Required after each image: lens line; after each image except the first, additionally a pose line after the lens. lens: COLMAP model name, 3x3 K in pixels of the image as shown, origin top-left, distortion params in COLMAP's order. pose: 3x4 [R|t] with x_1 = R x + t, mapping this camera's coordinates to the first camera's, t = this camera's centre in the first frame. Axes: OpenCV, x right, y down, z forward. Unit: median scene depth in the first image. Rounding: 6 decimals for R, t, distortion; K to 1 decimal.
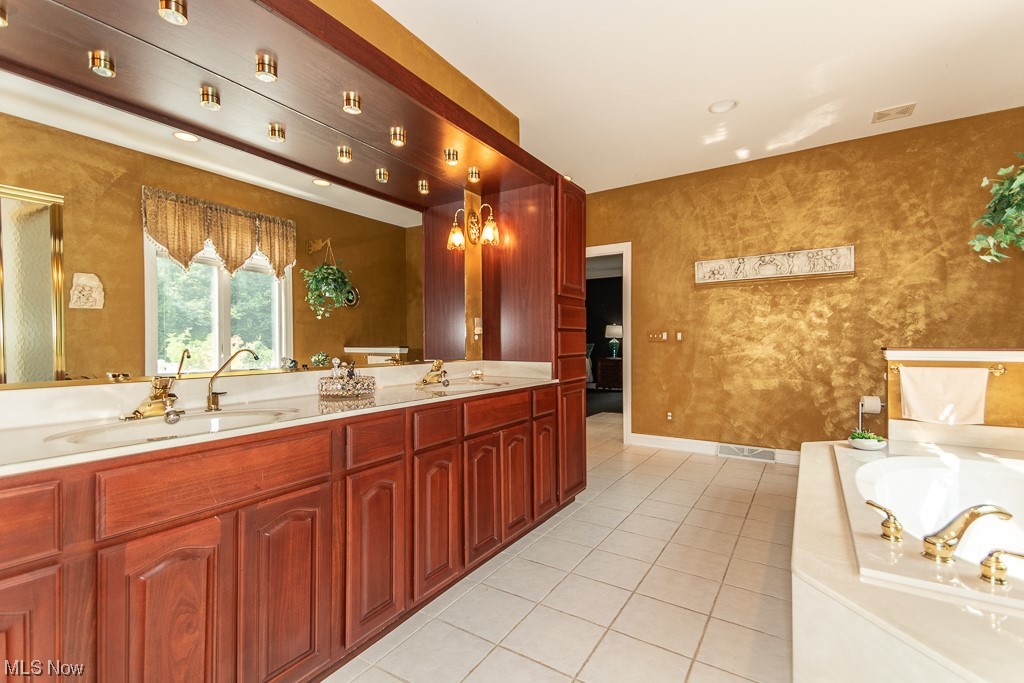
lens RADIAL K [[467.7, 0, 509.2], [0, 467.7, 343.4], [0, 0, 1]] dist [0.011017, -0.004011]
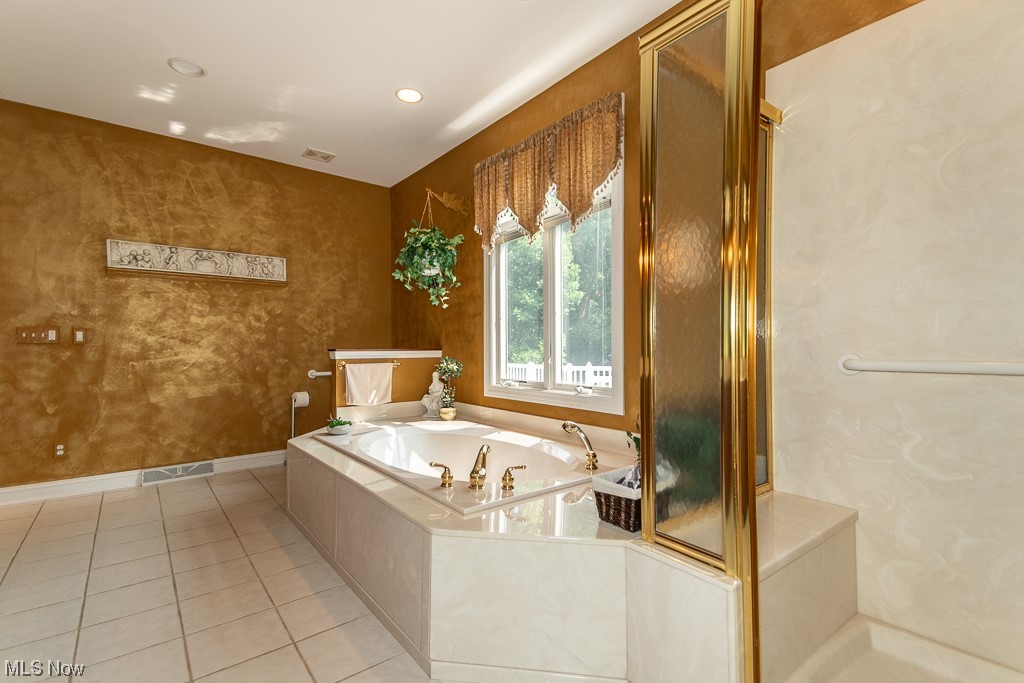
lens RADIAL K [[467.7, 0, 510.1], [0, 467.7, 340.6], [0, 0, 1]] dist [0.011017, -0.004011]
pose [[0.261859, 0.016562, 0.964964, -0.183611], [0.004967, 0.999816, -0.018508, 0.009009], [-0.965093, 0.009639, 0.261729, 0.188327]]
